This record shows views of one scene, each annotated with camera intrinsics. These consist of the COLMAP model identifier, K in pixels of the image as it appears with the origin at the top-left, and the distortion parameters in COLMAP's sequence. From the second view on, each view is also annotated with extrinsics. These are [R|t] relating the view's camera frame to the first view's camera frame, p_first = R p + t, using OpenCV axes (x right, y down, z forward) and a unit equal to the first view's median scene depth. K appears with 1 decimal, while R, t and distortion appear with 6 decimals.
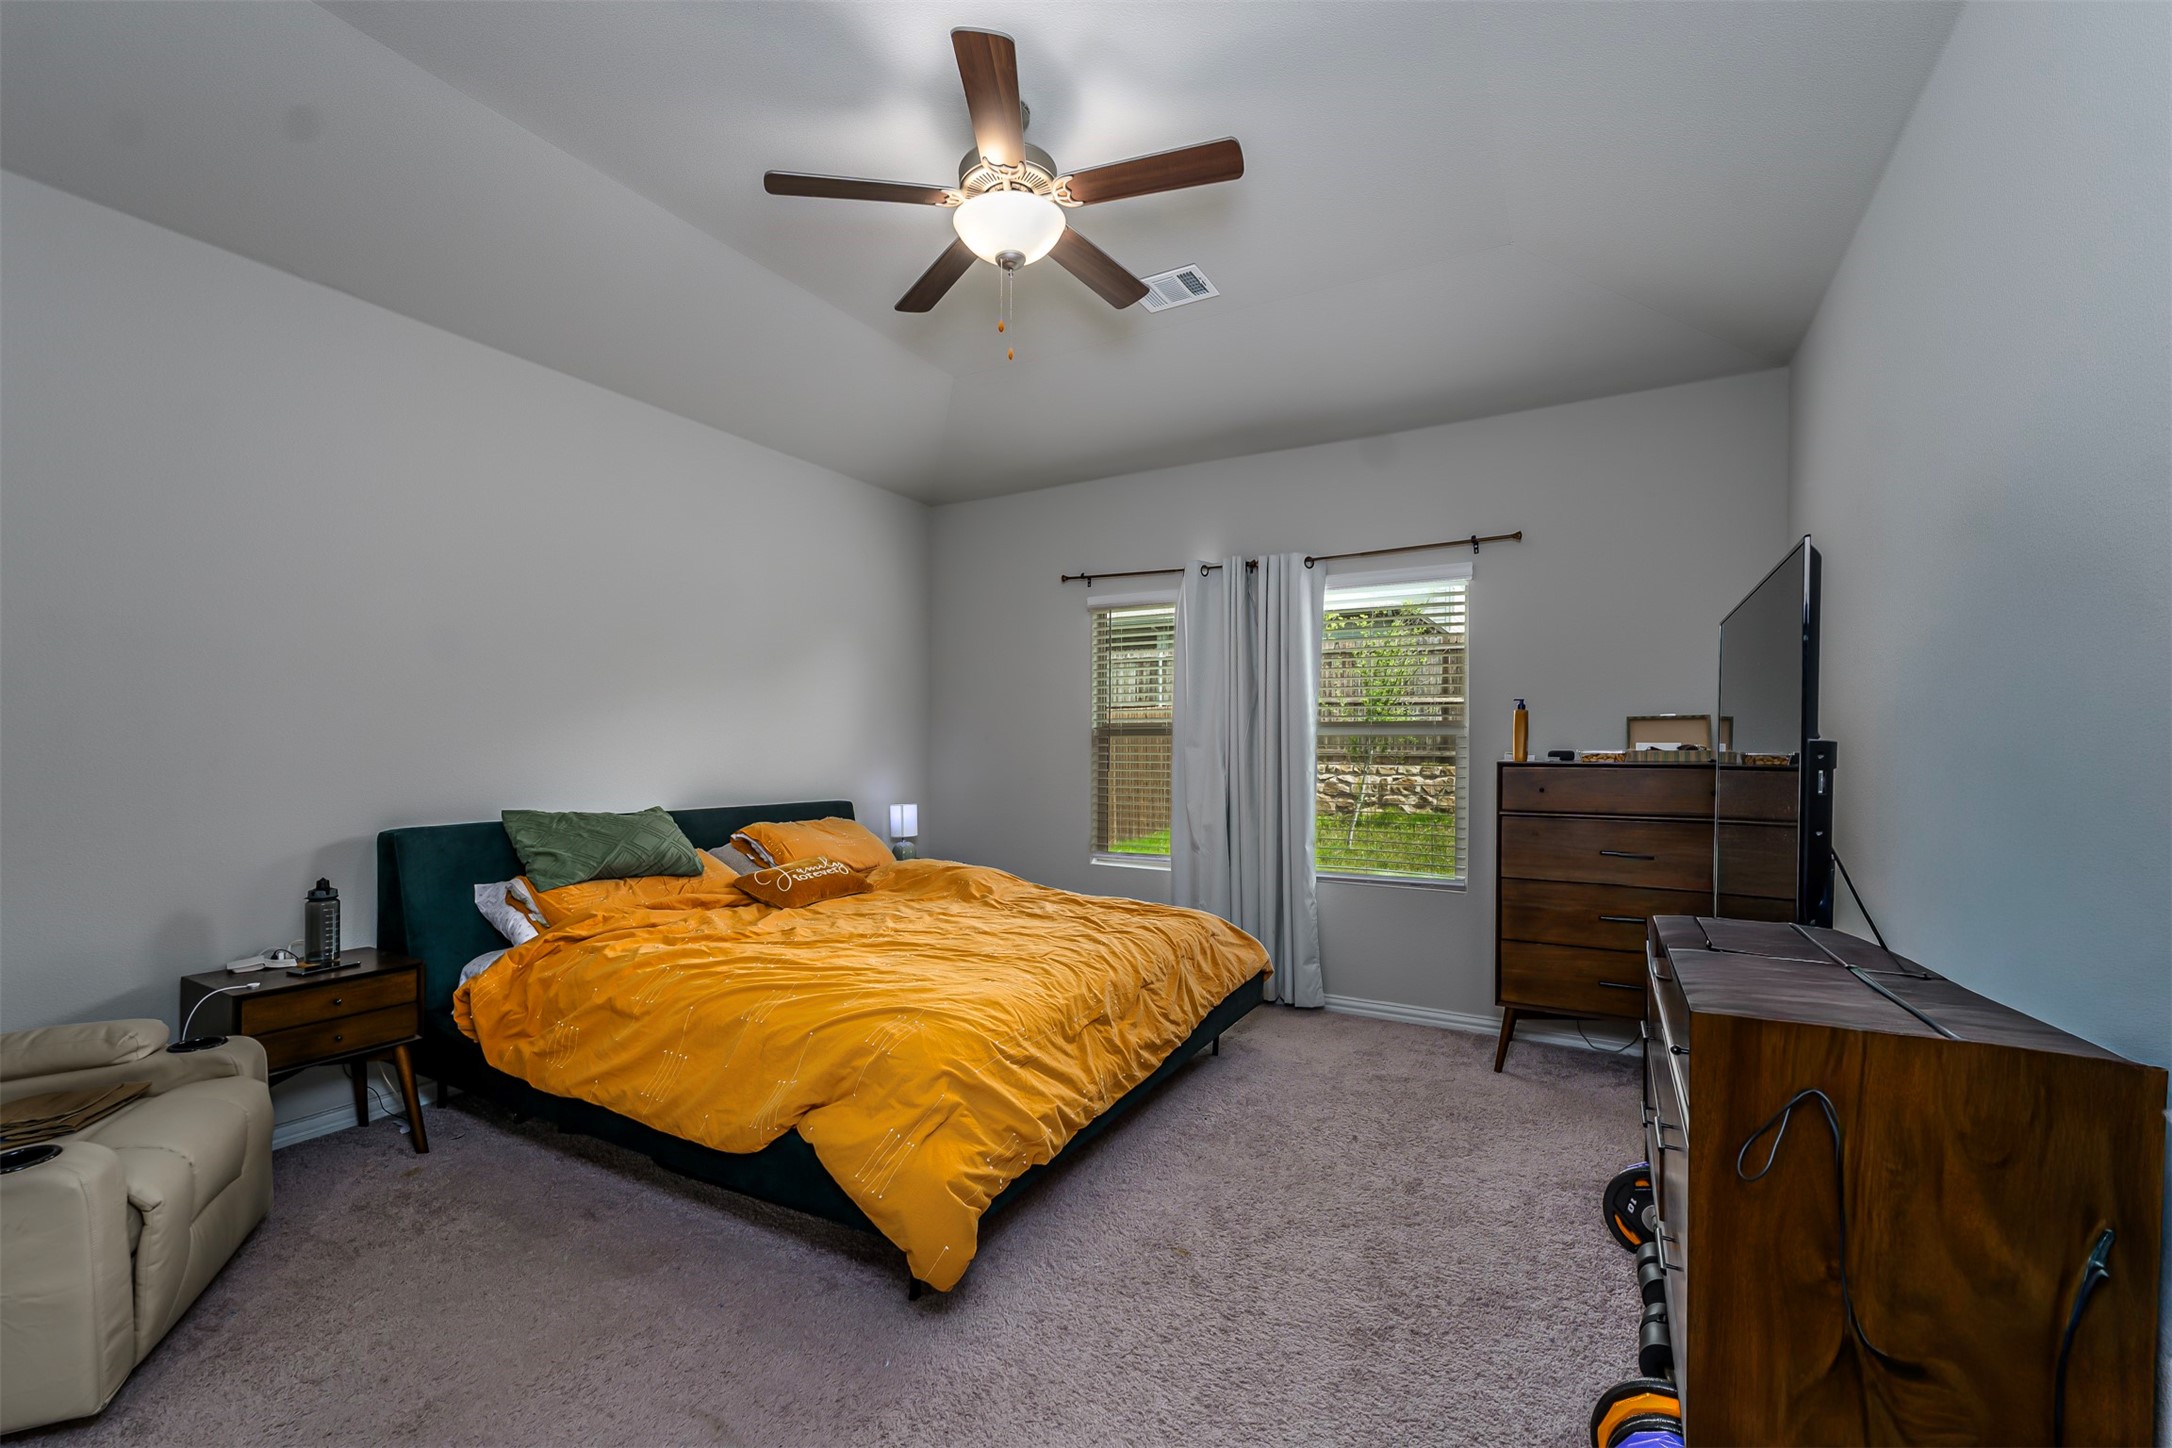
lens RADIAL K [[898.2, 0, 1078.1], [0, 898.2, 758.3], [0, 0, 1]] dist [0.001065, -0.000003]
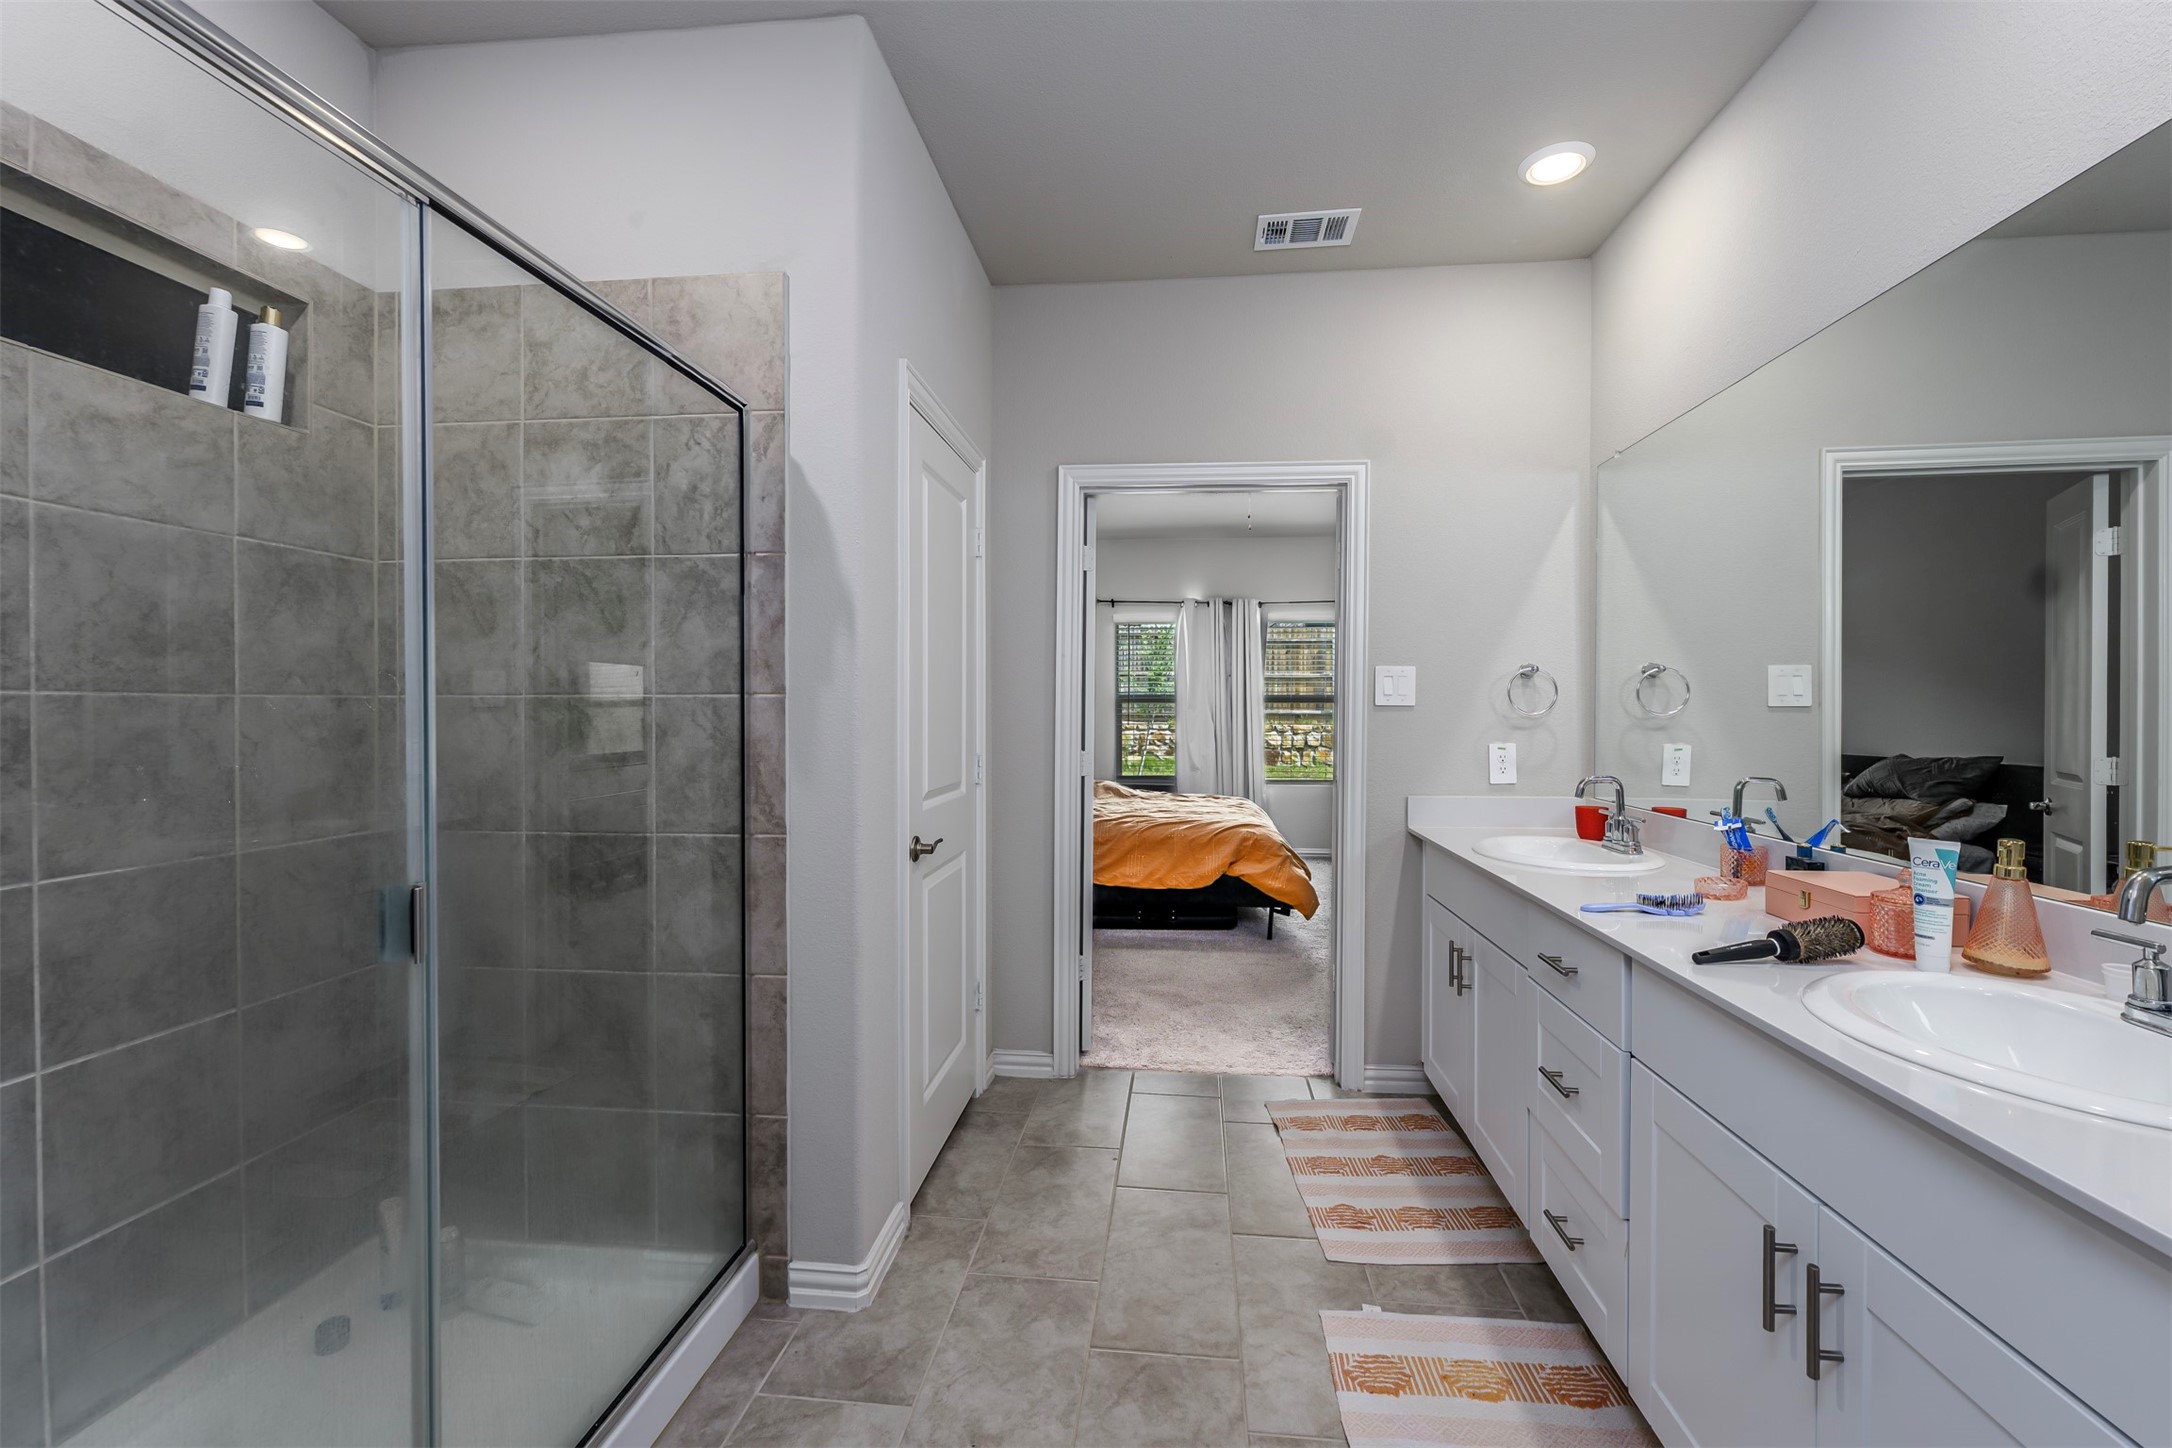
lens RADIAL K [[886.4, 0, 1090.9], [0, 886.4, 723.8], [0, 0, 1]] dist [-0.000518, -0.000057]
pose [[0.914866, -0.007836, 0.403682, -1.025536], [0.006073, 0.999966, 0.005648, 0.005260], [-0.403712, -0.002715, 0.914882, -0.633441]]
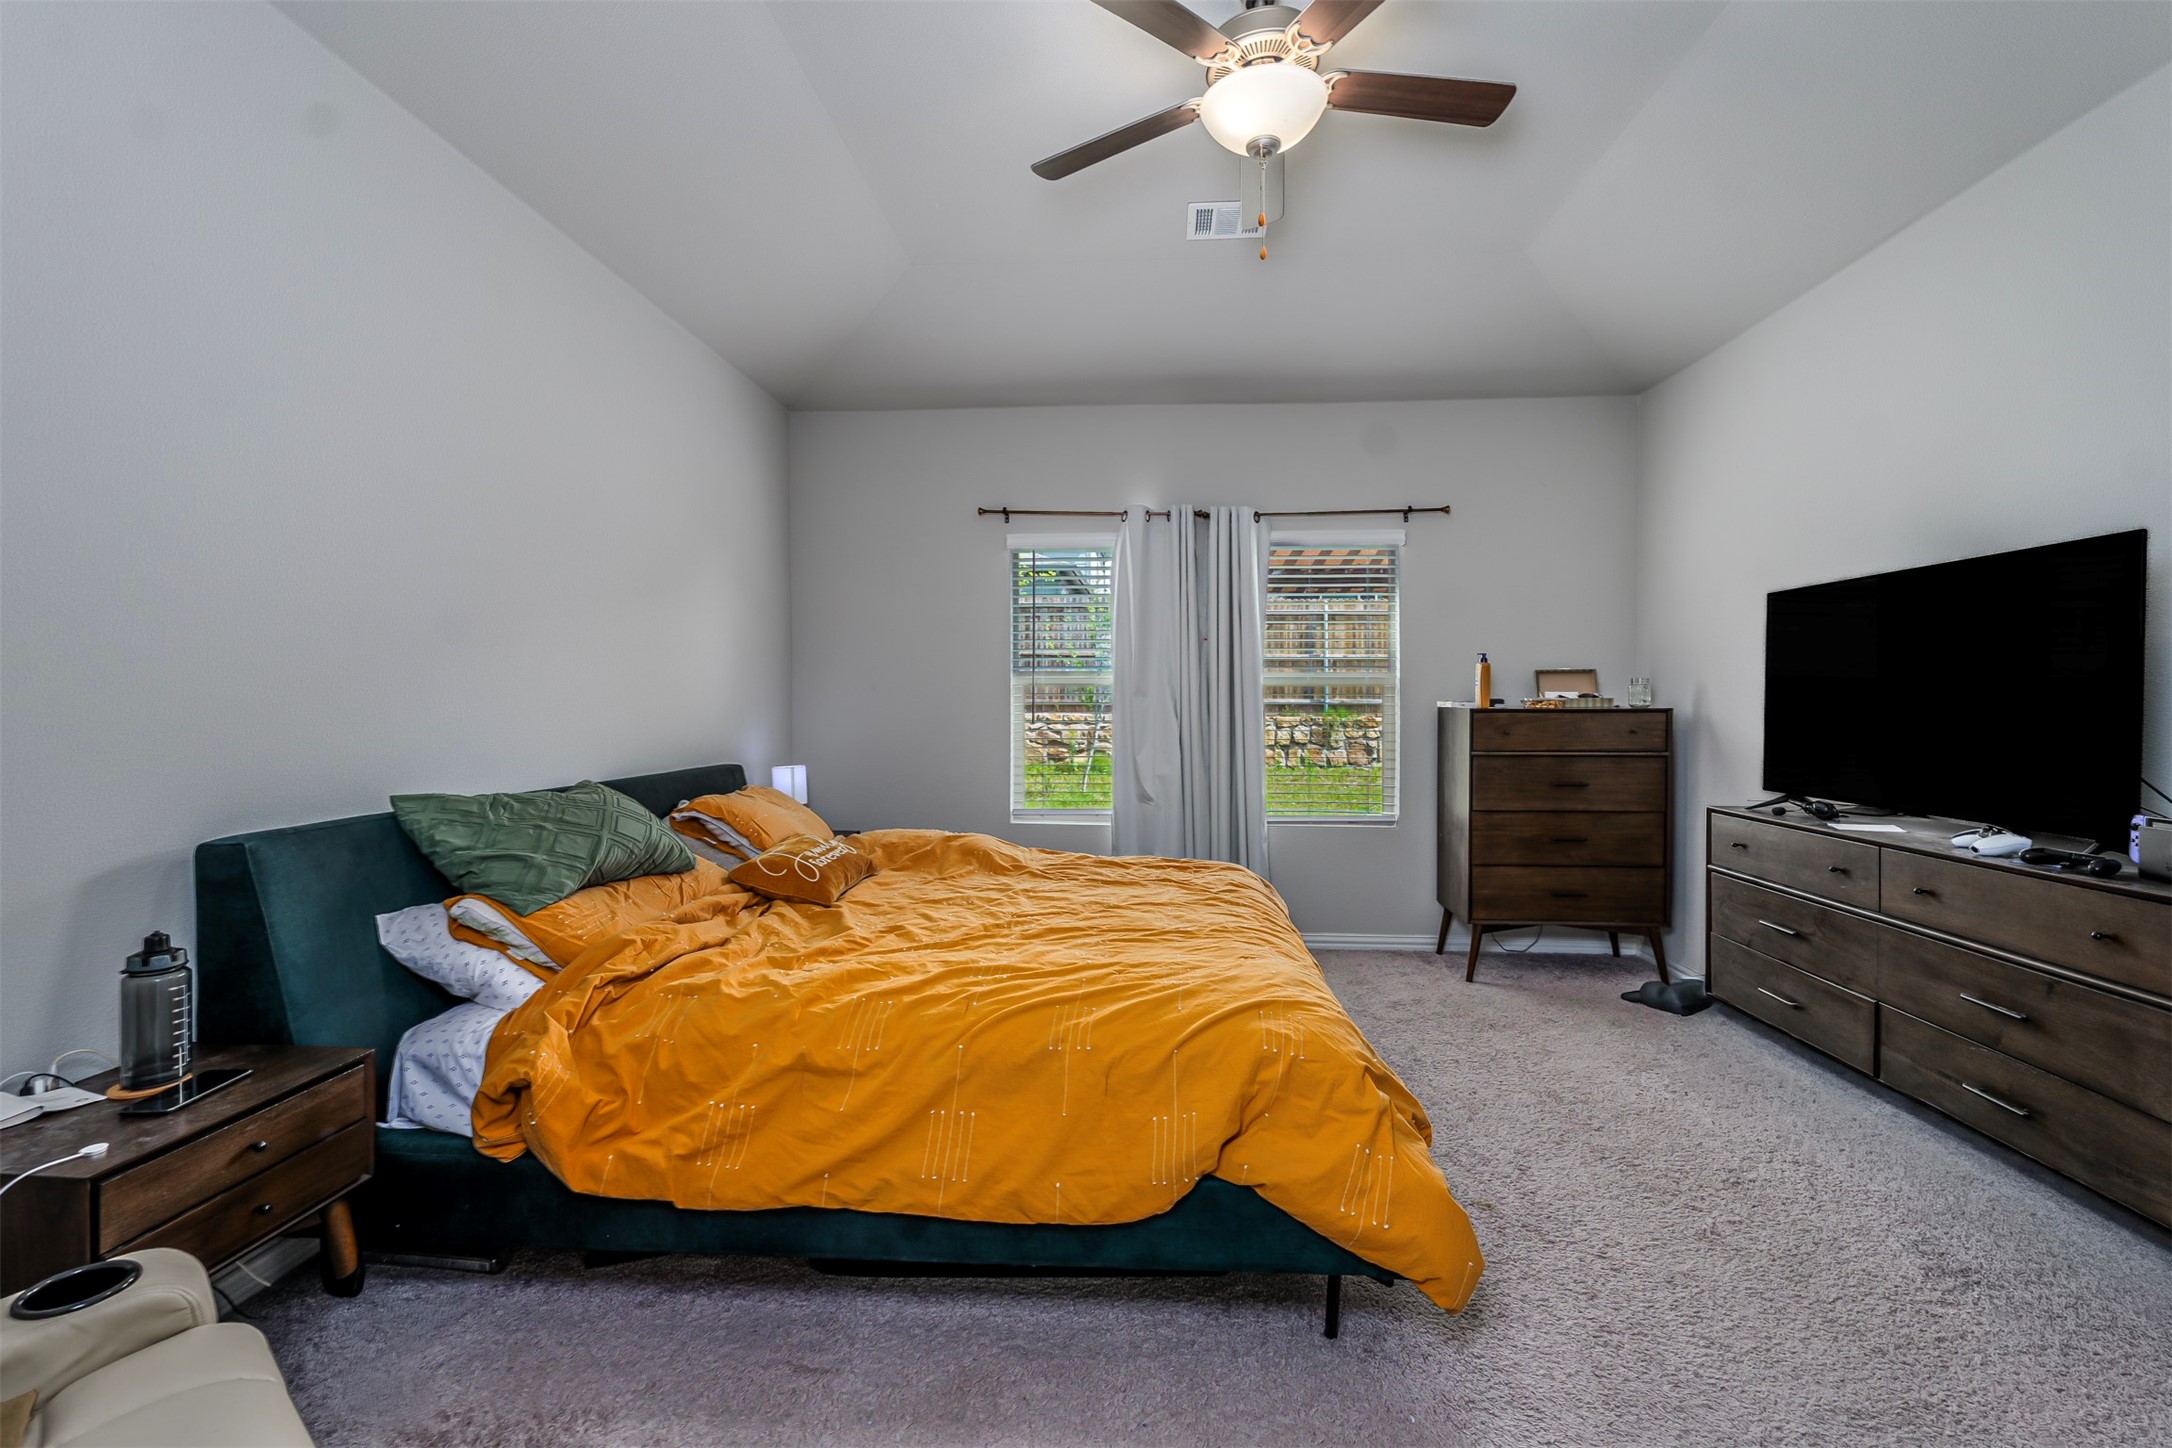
lens RADIAL K [[886.4, 0, 1090.9], [0, 886.4, 723.8], [0, 0, 1]] dist [-0.000518, -0.000057]
pose [[0.898683, -0.014973, 0.438343, -0.492291], [0.007839, 0.999806, 0.018080, -0.001033], [-0.438528, -0.012812, 0.898626, 0.225683]]
